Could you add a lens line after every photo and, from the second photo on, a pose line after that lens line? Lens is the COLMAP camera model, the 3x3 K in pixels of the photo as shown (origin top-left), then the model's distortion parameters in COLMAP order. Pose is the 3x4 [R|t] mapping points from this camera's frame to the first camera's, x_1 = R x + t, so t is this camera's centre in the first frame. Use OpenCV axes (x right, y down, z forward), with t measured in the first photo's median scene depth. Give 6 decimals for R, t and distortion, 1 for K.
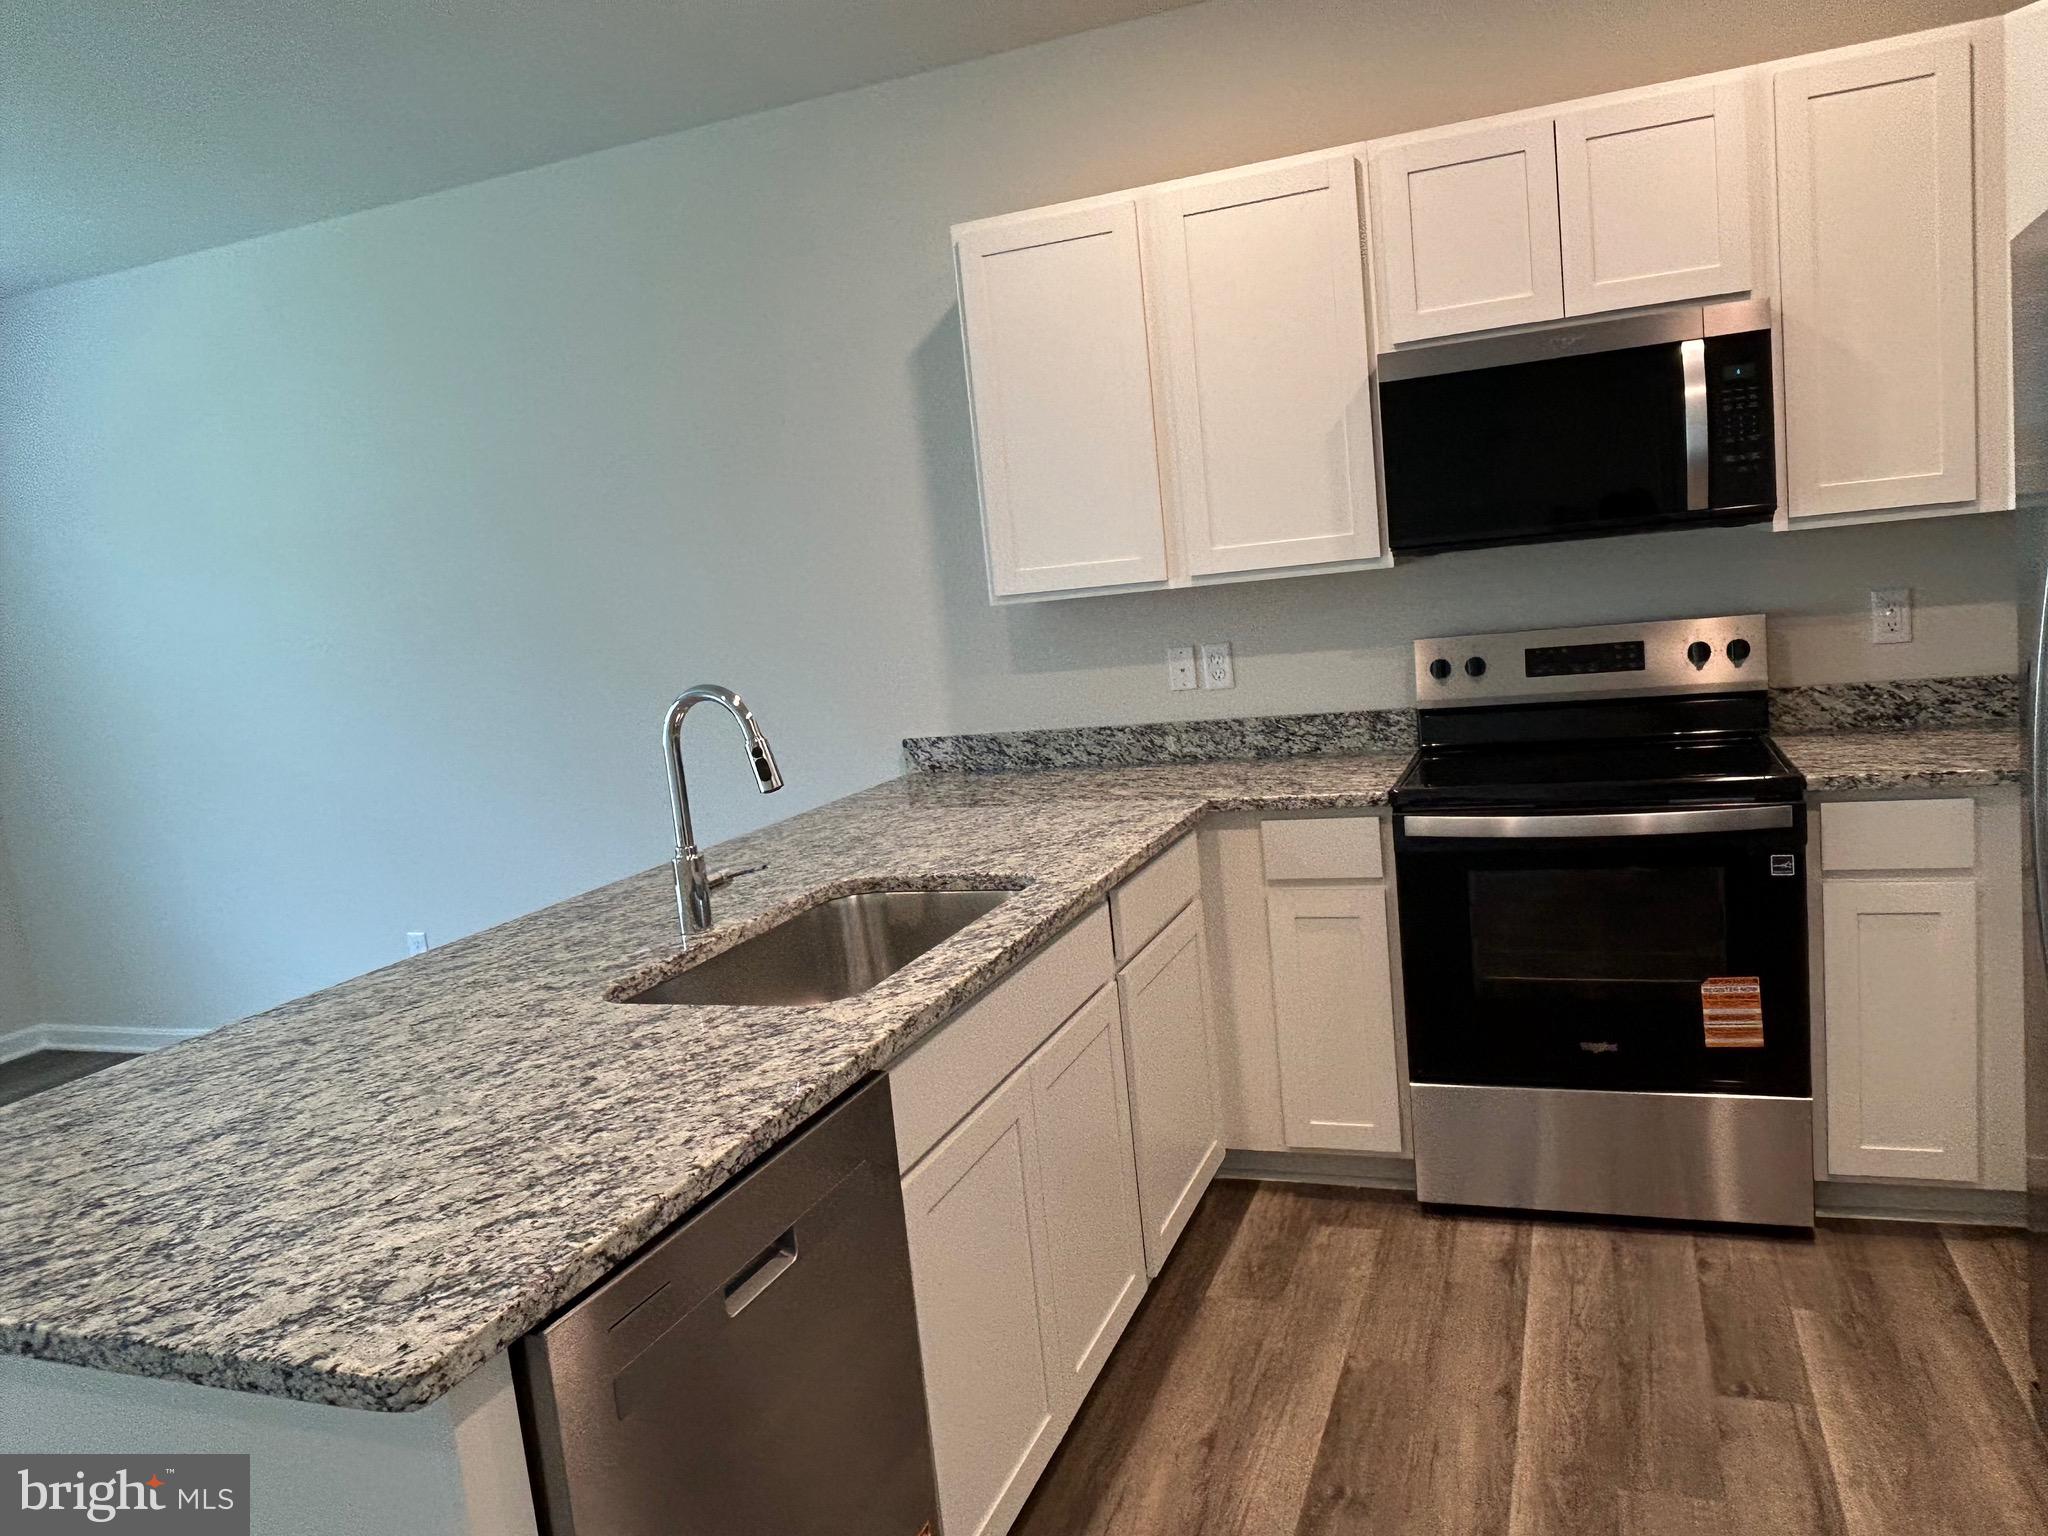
lens RADIAL K [[1428.2, 0, 1045.8], [0, 1428.2, 772.3], [0, 0, 1]] dist [0.010784, -0.021129]
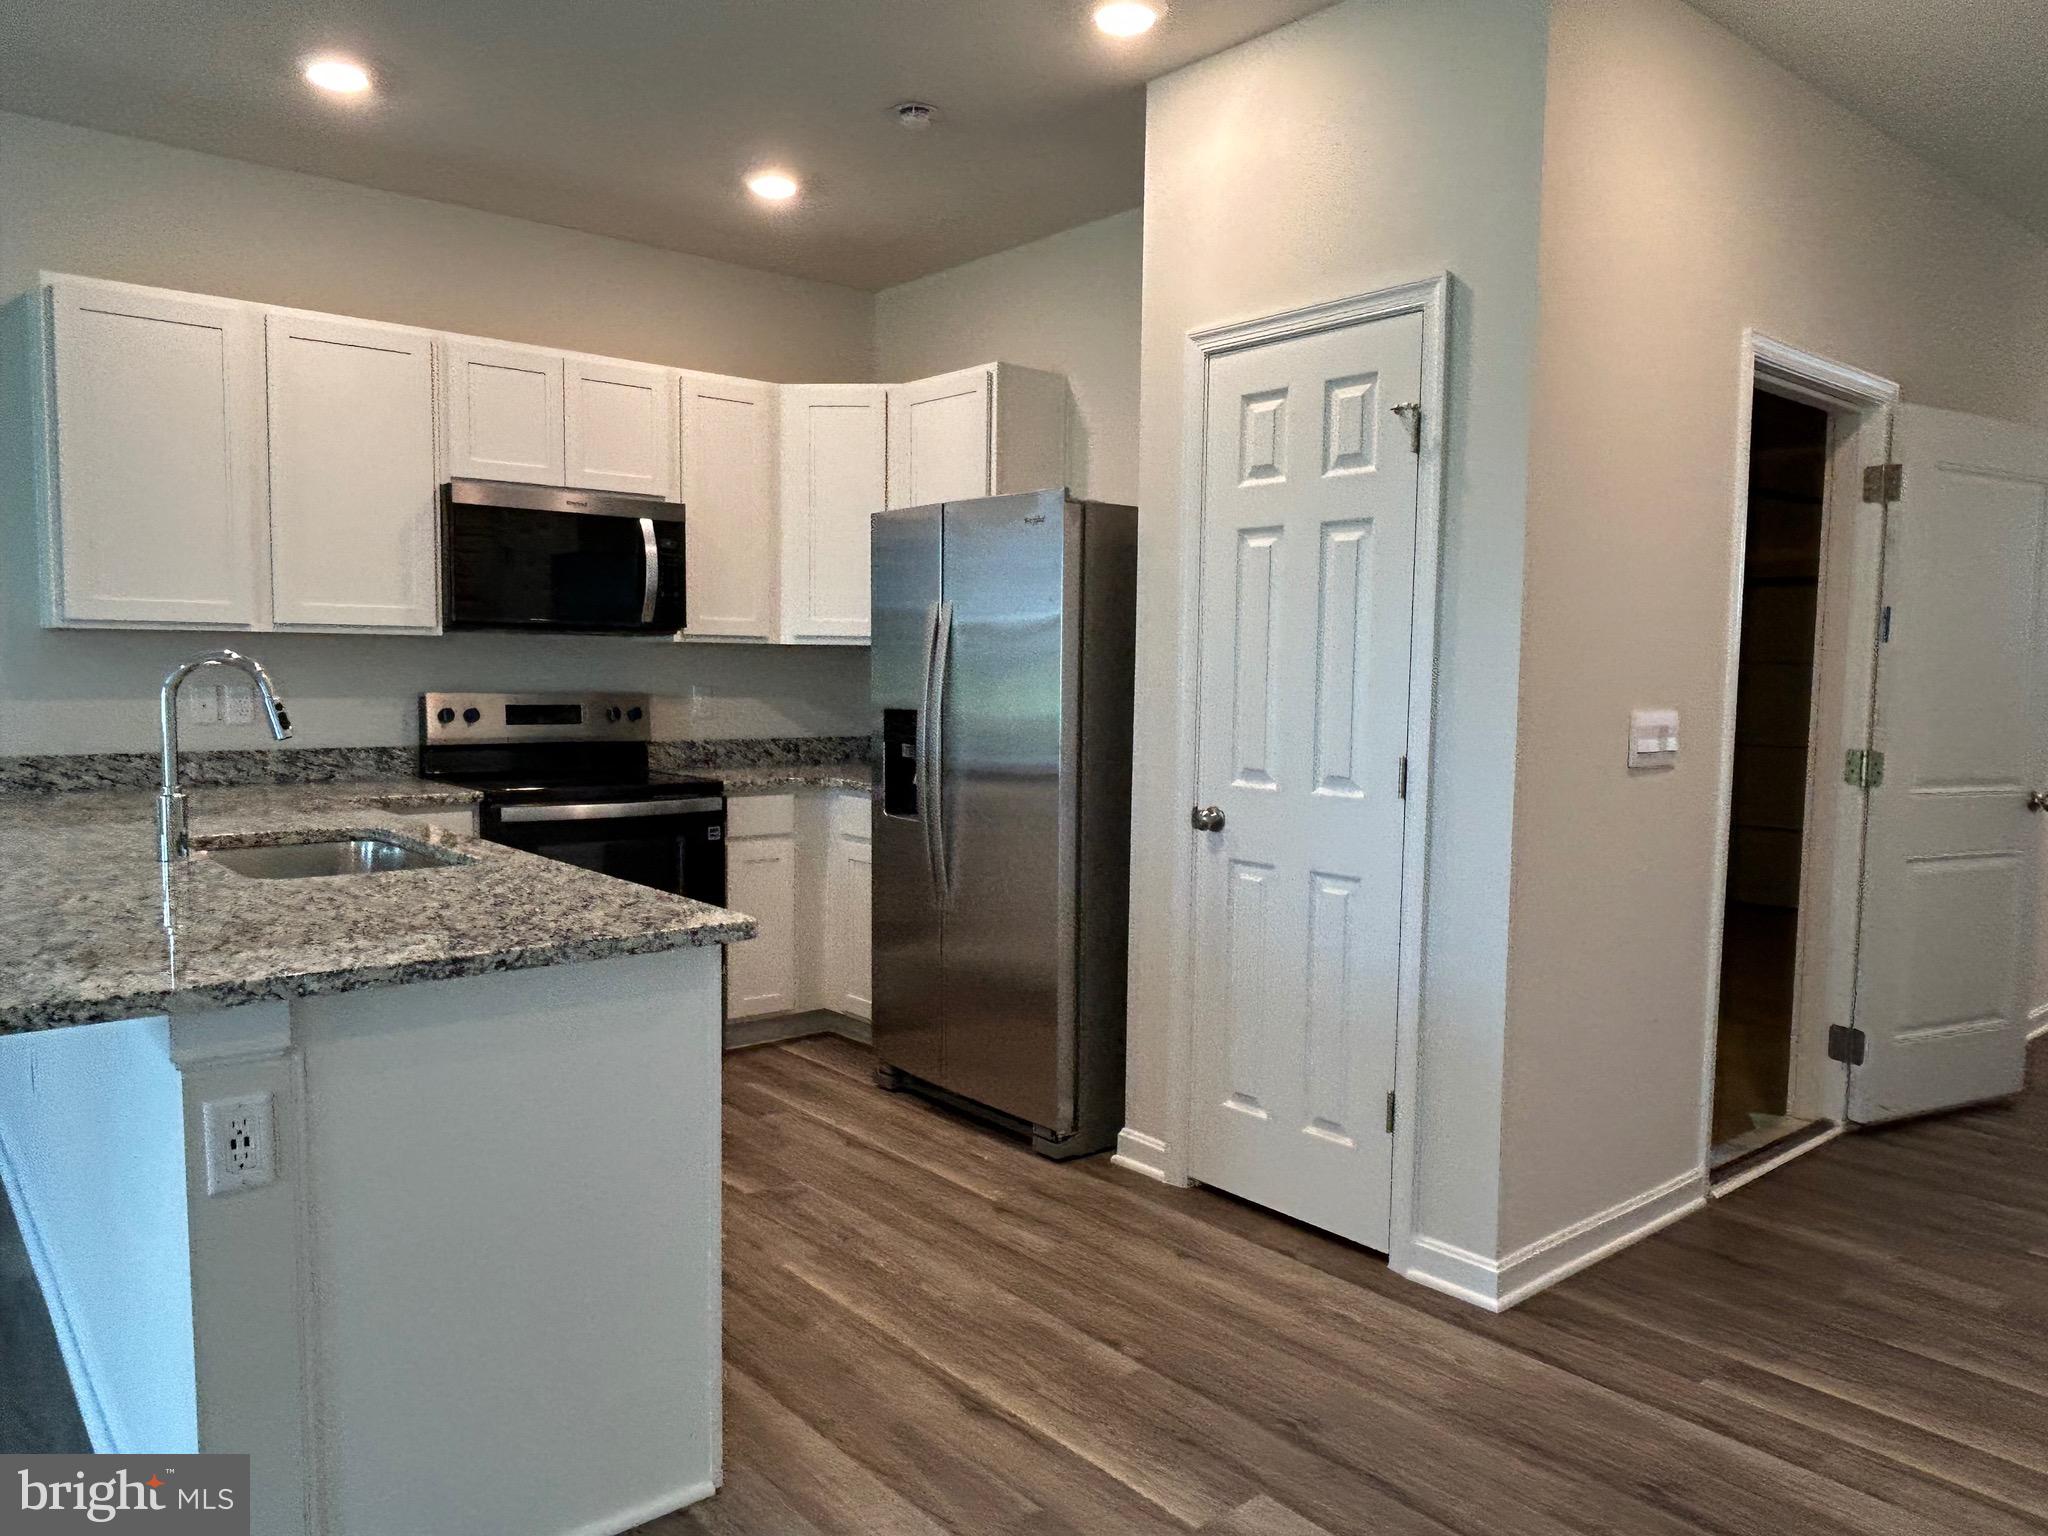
lens RADIAL K [[1428.2, 0, 1037.2], [0, 1428.2, 779.2], [0, 0, 1]] dist [0.010784, -0.021129]
pose [[0.482052, 0.035639, 0.875418, -0.780113], [0.055437, 0.995930, -0.071072, 0.140609], [-0.874387, 0.082790, 0.478114, -0.154862]]
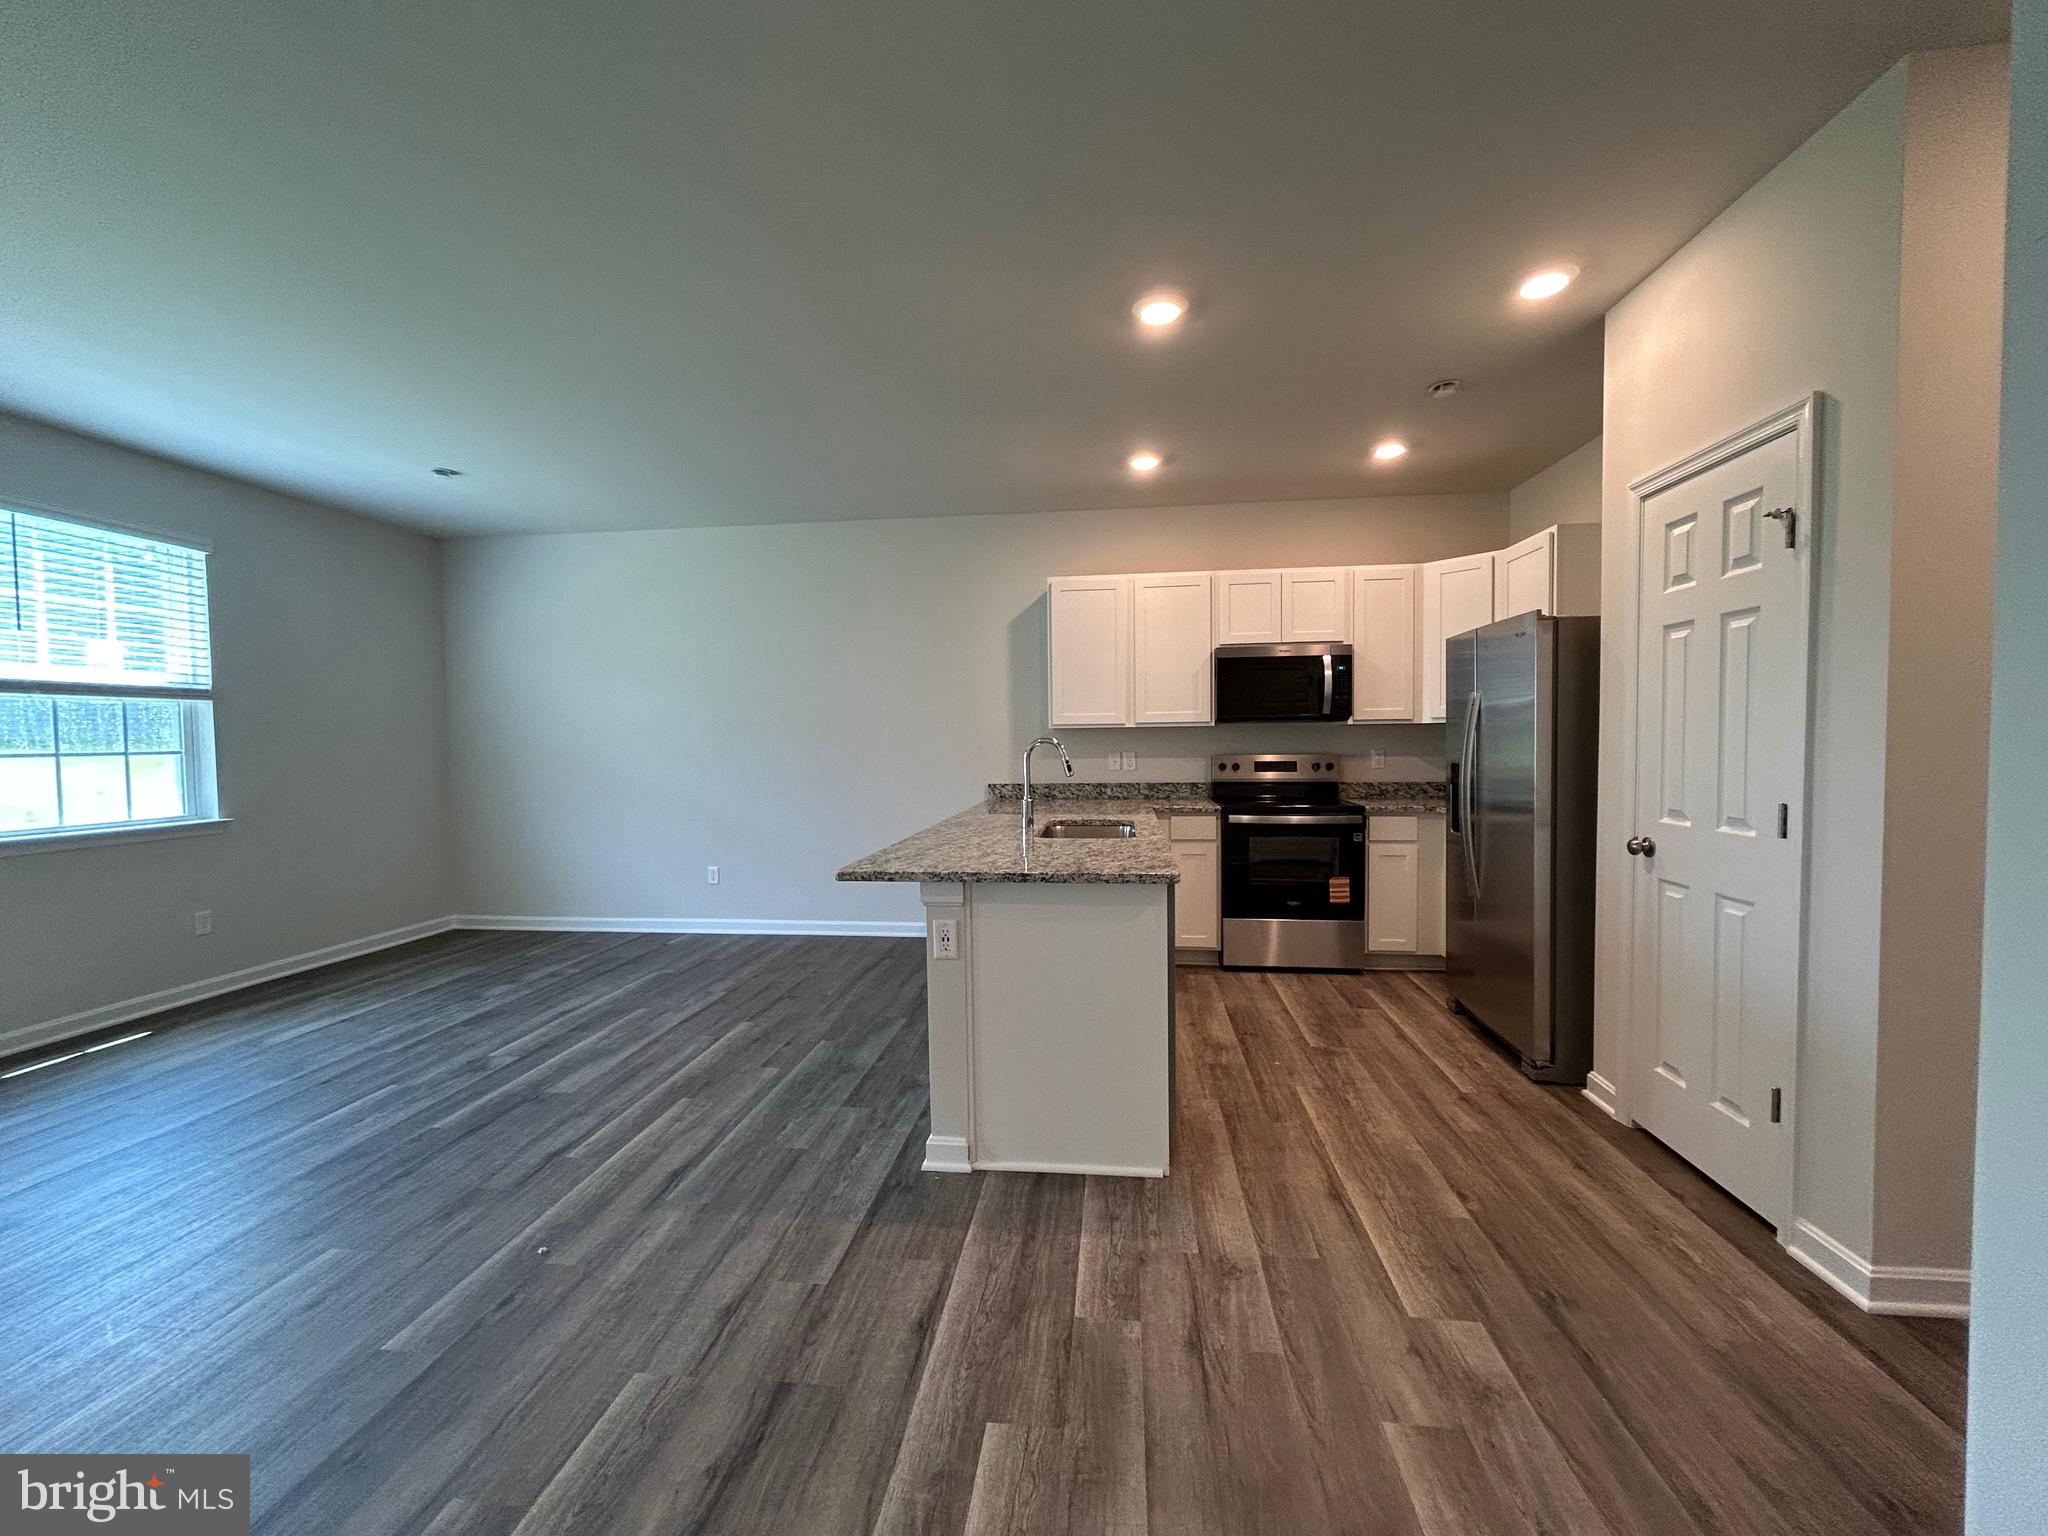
lens RADIAL K [[822.4, 0, 1025.0], [0, 822.4, 768.0], [0, 0, 1]] dist [-0.001128, 0.000414]
pose [[0.967358, 0.078737, 0.240872, -0.532187], [-0.051519, 0.991761, -0.117287, 0.152725], [-0.248122, 0.101049, 0.963444, -0.432694]]
